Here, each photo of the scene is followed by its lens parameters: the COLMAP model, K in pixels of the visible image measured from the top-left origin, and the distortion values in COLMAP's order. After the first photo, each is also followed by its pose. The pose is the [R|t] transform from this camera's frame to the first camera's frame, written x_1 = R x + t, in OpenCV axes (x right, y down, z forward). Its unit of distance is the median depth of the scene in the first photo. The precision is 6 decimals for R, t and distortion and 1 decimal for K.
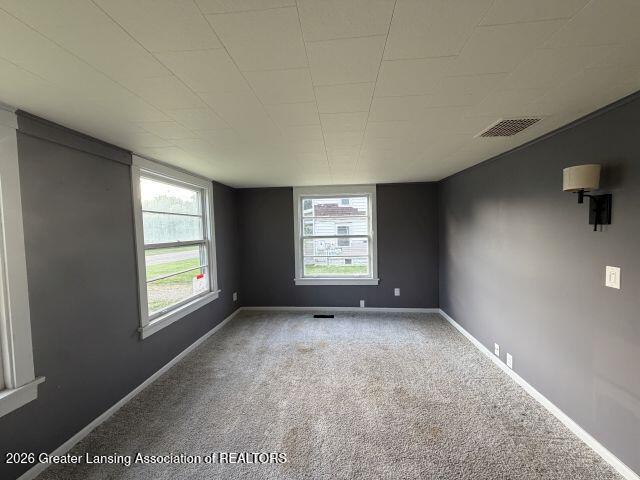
lens RADIAL K [[254.4, 0, 316.8], [0, 254.4, 241.0], [0, 0, 1]] dist [-0.001163, -0.000077]
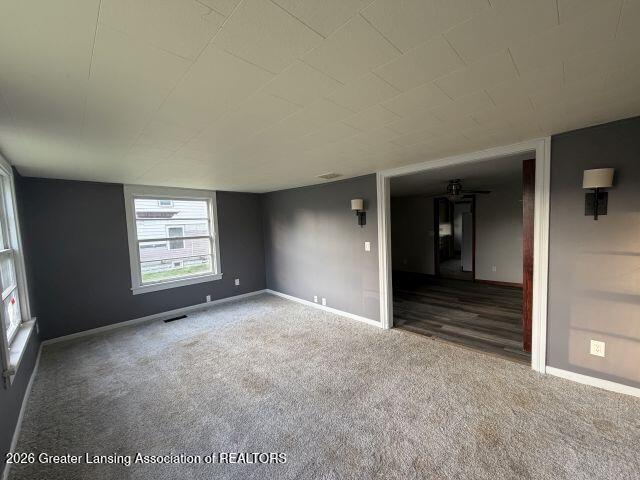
lens RADIAL K [[254.4, 0, 316.8], [0, 254.4, 241.0], [0, 0, 1]] dist [-0.001163, -0.000077]
pose [[0.648581, -0.050983, 0.759437, -0.397872], [0.057798, 0.998172, 0.017649, 0.007579], [-0.758948, 0.032447, 0.650342, -0.086799]]
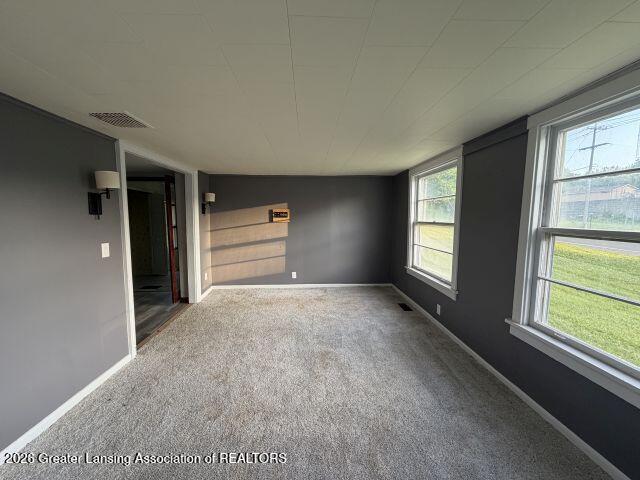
lens RADIAL K [[254.4, 0, 316.8], [0, 254.4, 241.0], [0, 0, 1]] dist [-0.001163, -0.000077]
pose [[-0.992501, 0.038371, -0.116056, 0.040834], [0.020980, 0.988838, 0.147510, -0.042241], [0.120421, 0.143969, -0.982228, 1.041041]]
